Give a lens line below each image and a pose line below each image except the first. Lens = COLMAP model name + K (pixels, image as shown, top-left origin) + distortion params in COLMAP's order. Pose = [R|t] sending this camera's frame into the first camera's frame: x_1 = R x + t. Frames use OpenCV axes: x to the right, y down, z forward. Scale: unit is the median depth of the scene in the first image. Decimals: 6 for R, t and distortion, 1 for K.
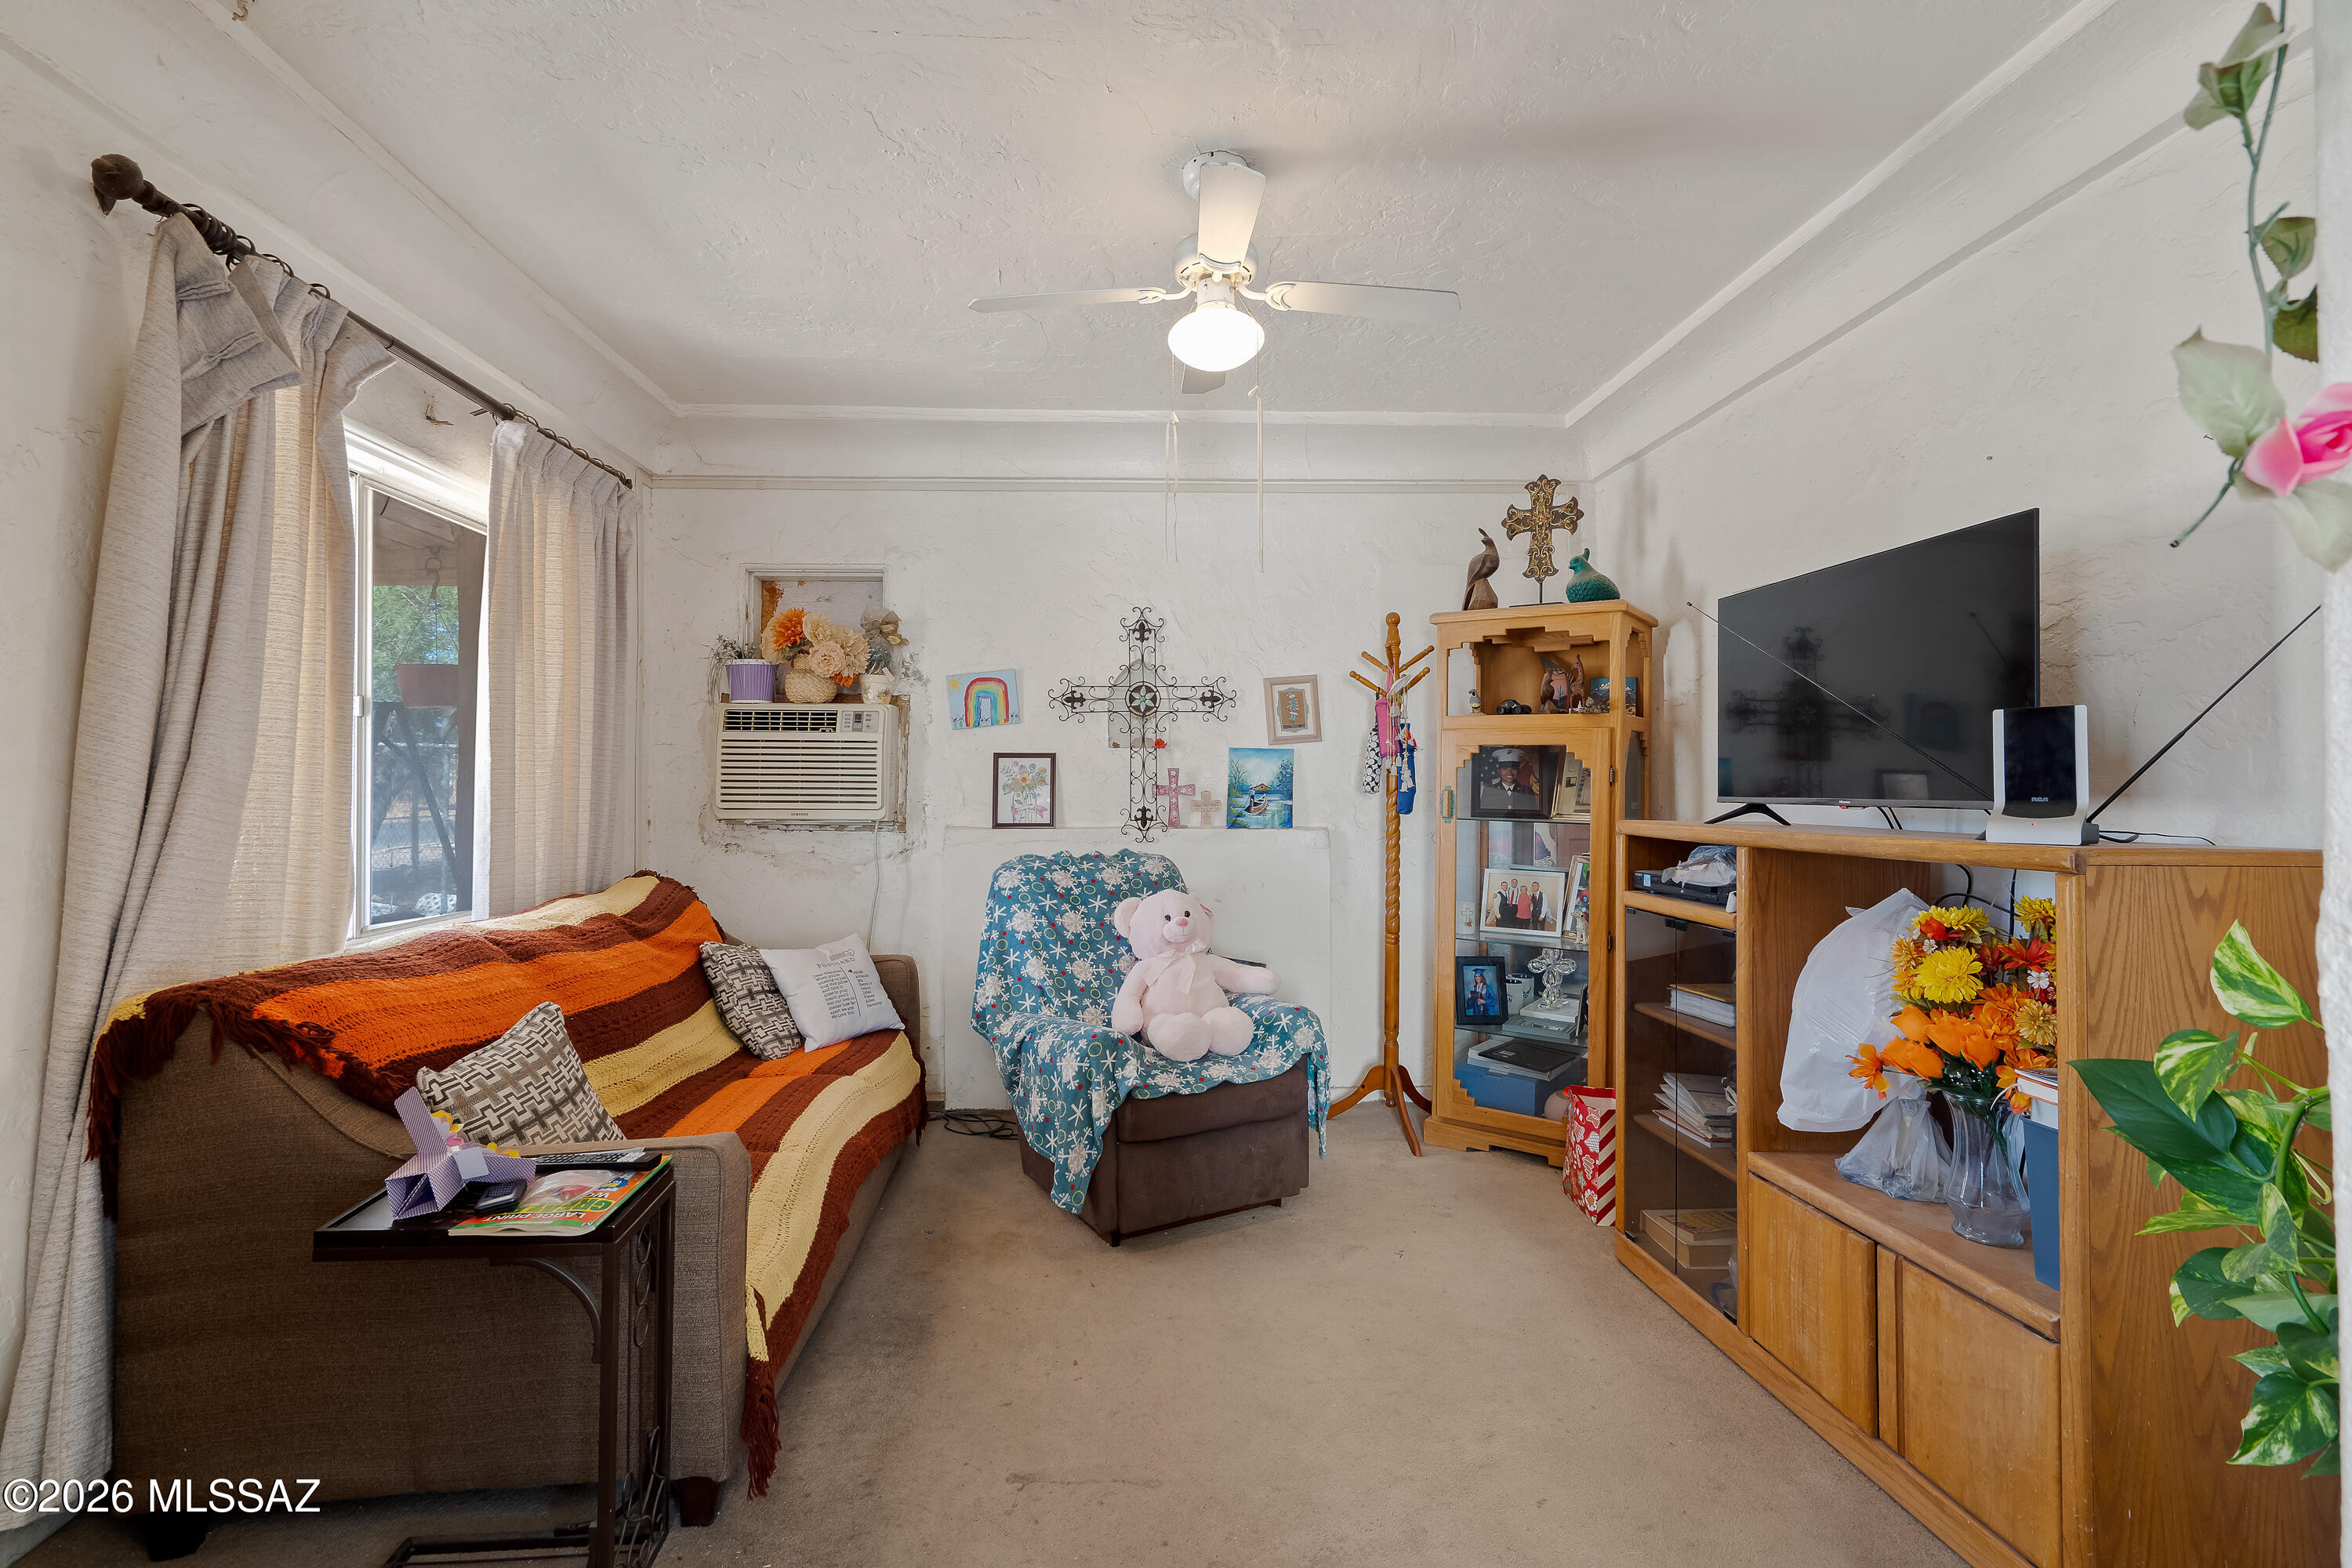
lens RADIAL K [[1077.3, 0, 1158.2], [0, 1077.3, 748.6], [0, 0, 1]] dist [0.000054, -0.000307]
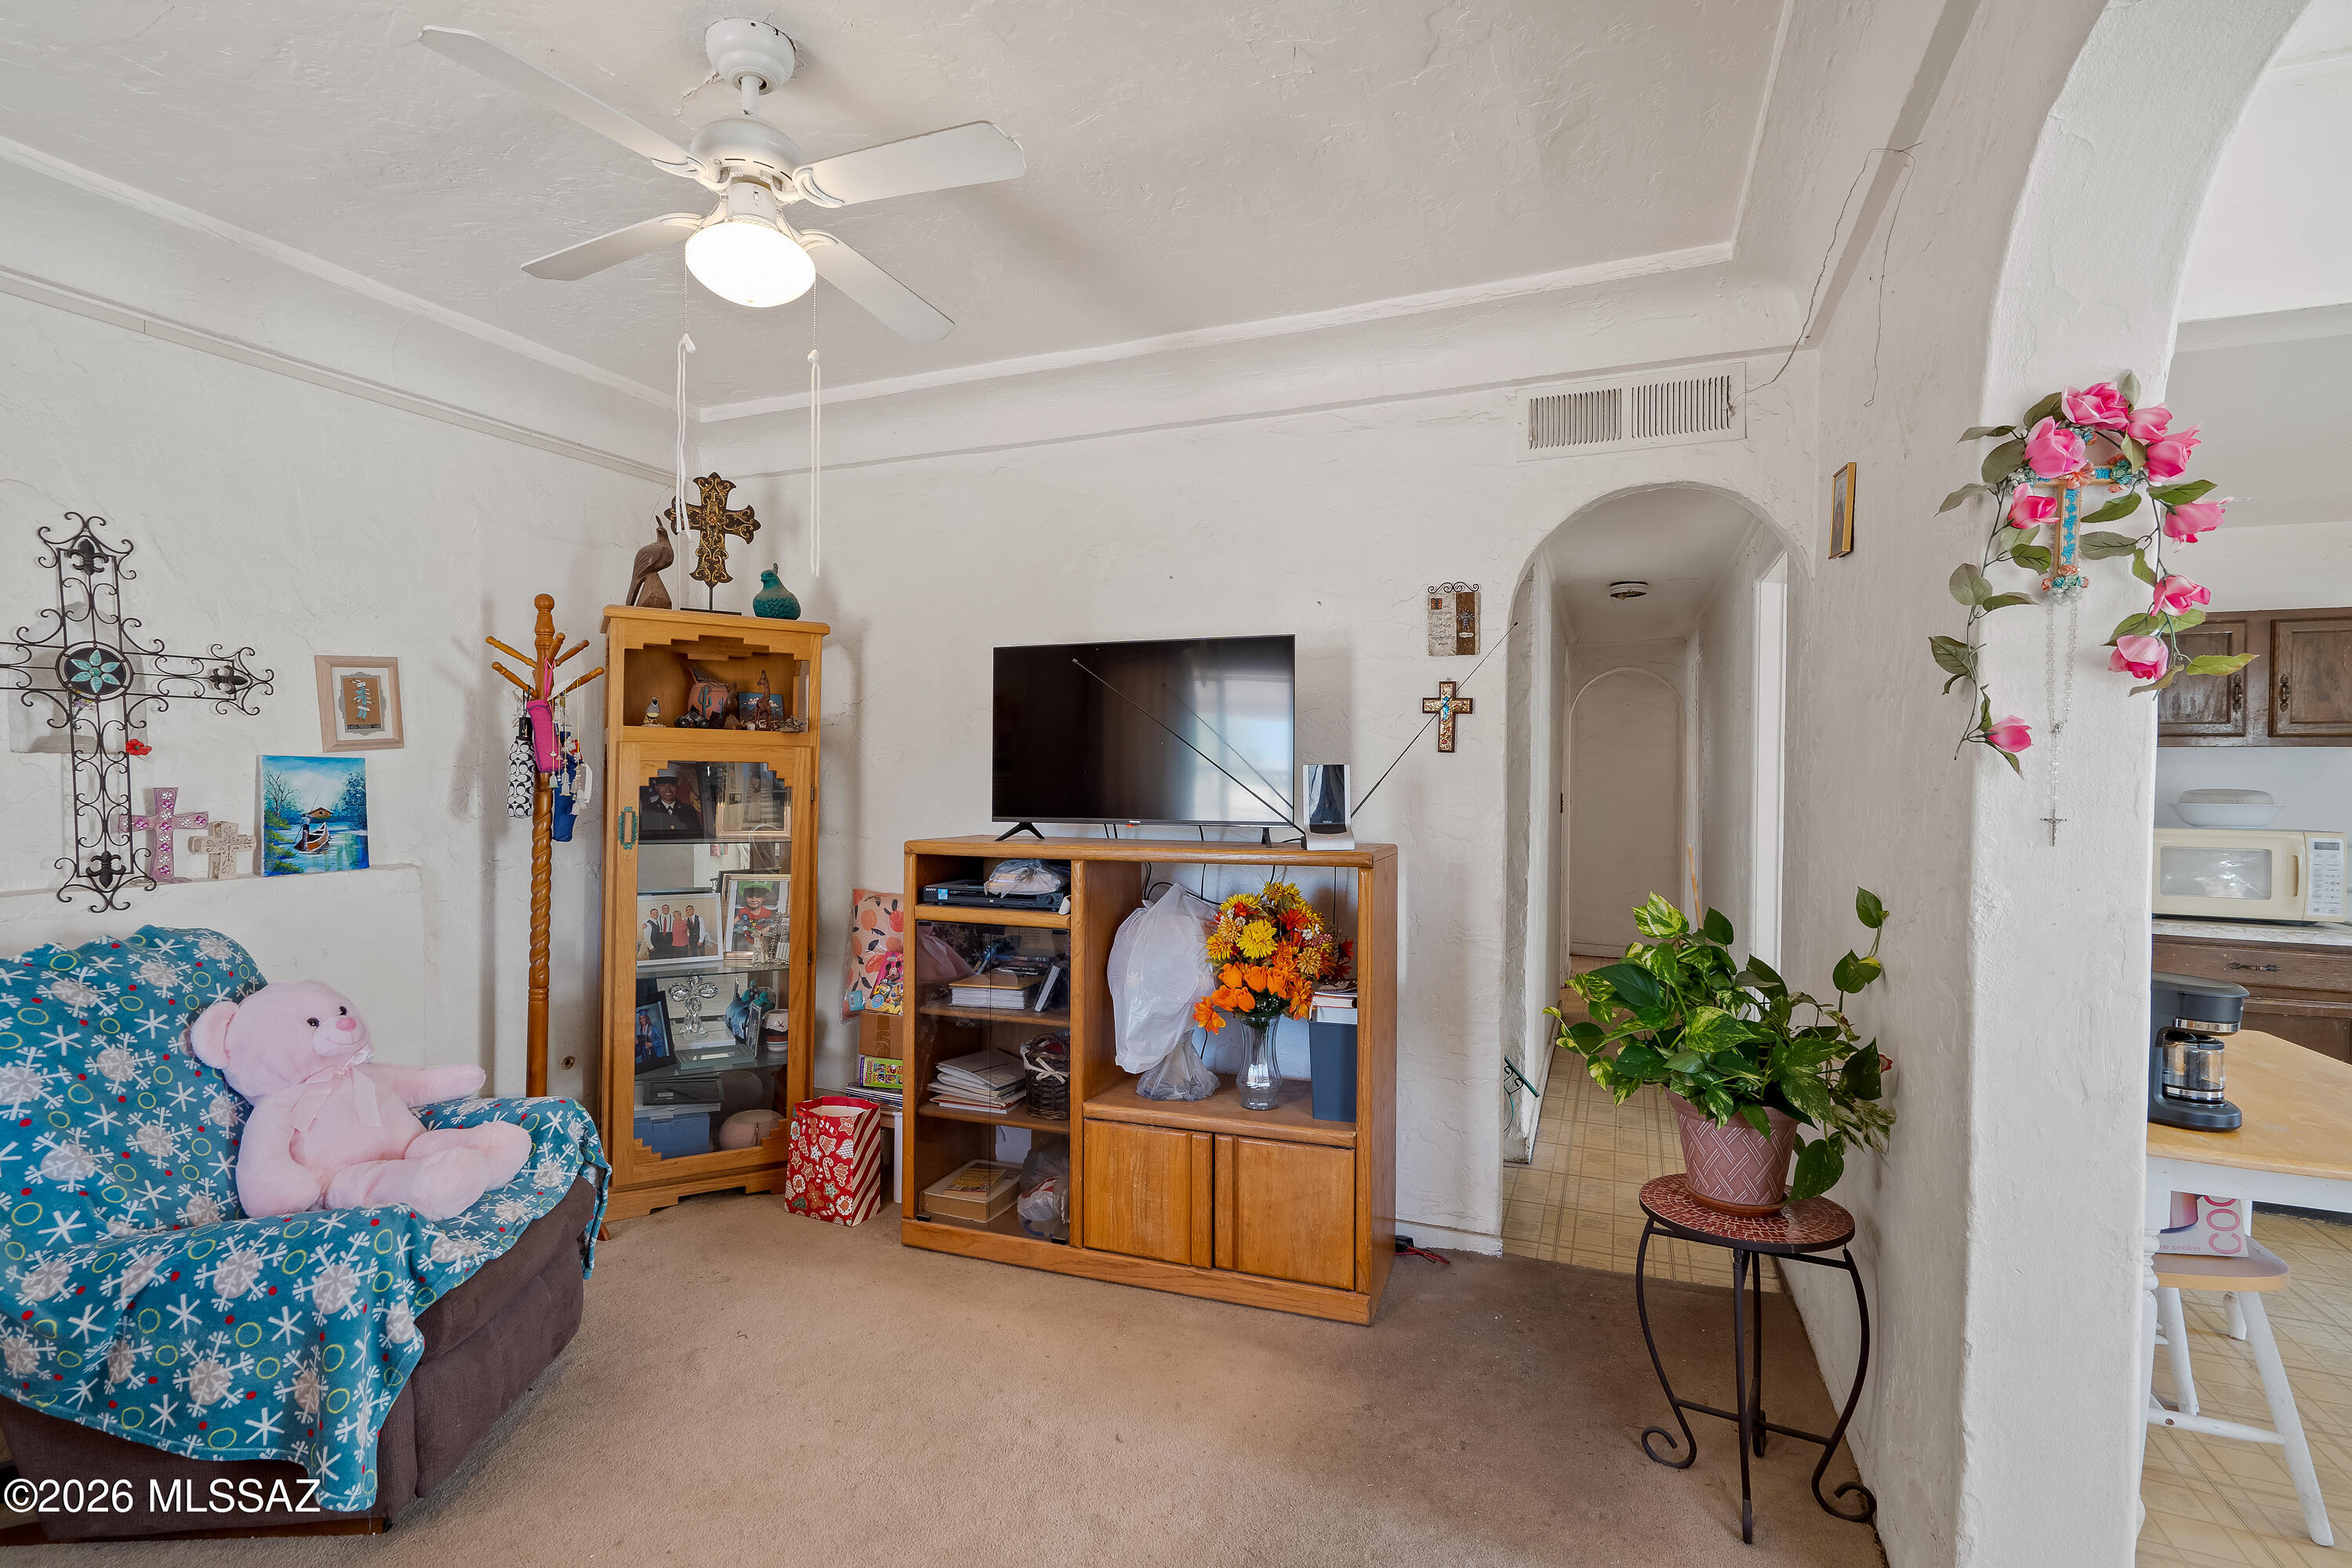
lens RADIAL K [[1077.3, 0, 1177.3], [0, 1077.3, 778.6], [0, 0, 1]] dist [0.000054, -0.000307]
pose [[0.432091, -0.004019, 0.901821, -0.335402], [-0.031078, 0.999330, 0.019344, -0.019366], [-0.901294, -0.036386, 0.431676, 0.233615]]
